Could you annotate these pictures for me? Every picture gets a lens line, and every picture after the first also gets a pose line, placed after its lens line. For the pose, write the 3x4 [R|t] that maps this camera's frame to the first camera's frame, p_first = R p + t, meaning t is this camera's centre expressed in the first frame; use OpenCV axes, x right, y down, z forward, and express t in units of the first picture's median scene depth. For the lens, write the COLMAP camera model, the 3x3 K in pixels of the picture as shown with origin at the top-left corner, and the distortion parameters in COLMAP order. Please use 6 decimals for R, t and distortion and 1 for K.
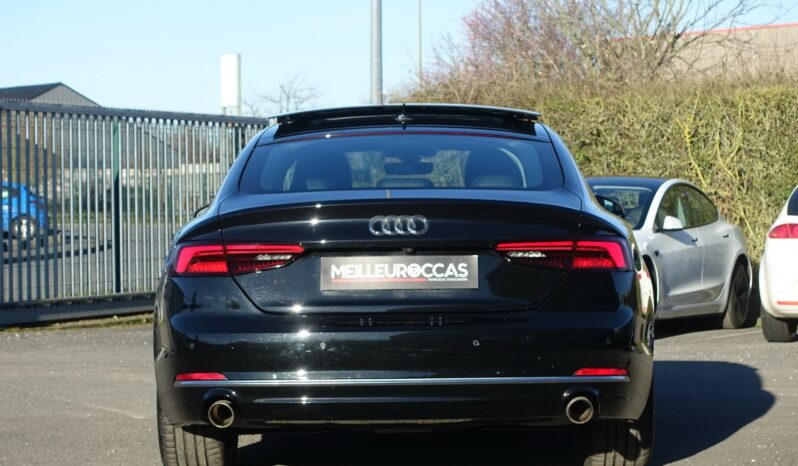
lens RADIAL K [[2126.6, 0, 399.0], [0, 2126.6, 233.0], [0, 0, 1]] dist [-0.036188, -0.274353]
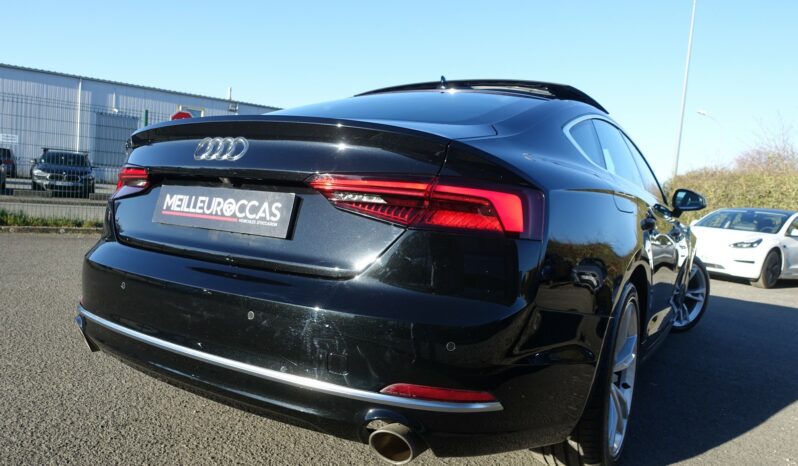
lens RADIAL K [[565.6, 0, 399.0], [0, 565.6, 233.0], [0, 0, 1]] dist [-0.046152, 0.000002]
pose [[0.857929, 0.099680, -0.504005, 0.164225], [-0.088562, 0.995006, 0.046034, 0.011963], [0.506077, 0.005142, 0.862473, 0.849605]]
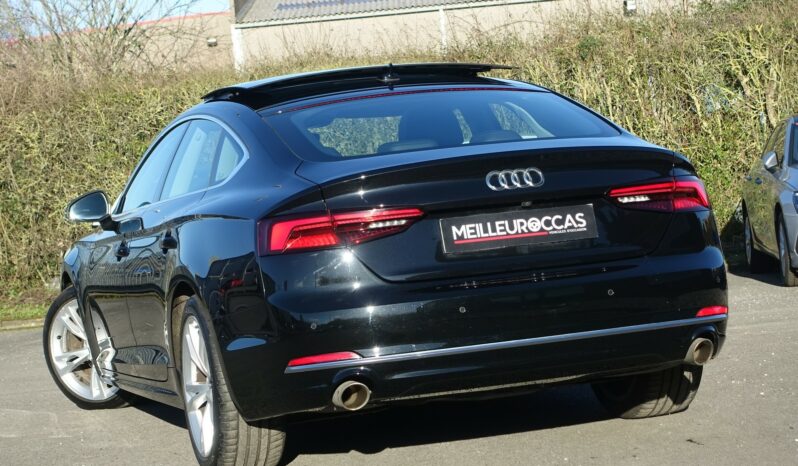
lens RADIAL K [[2126.6, 0, 399.0], [0, 2126.6, 233.0], [0, 0, 1]] dist [-0.036188, -0.274353]
pose [[0.941343, -0.084390, 0.326729, -0.362877], [0.085436, 0.996281, 0.011176, 0.005459], [-0.326457, 0.017394, 0.945052, 0.111334]]
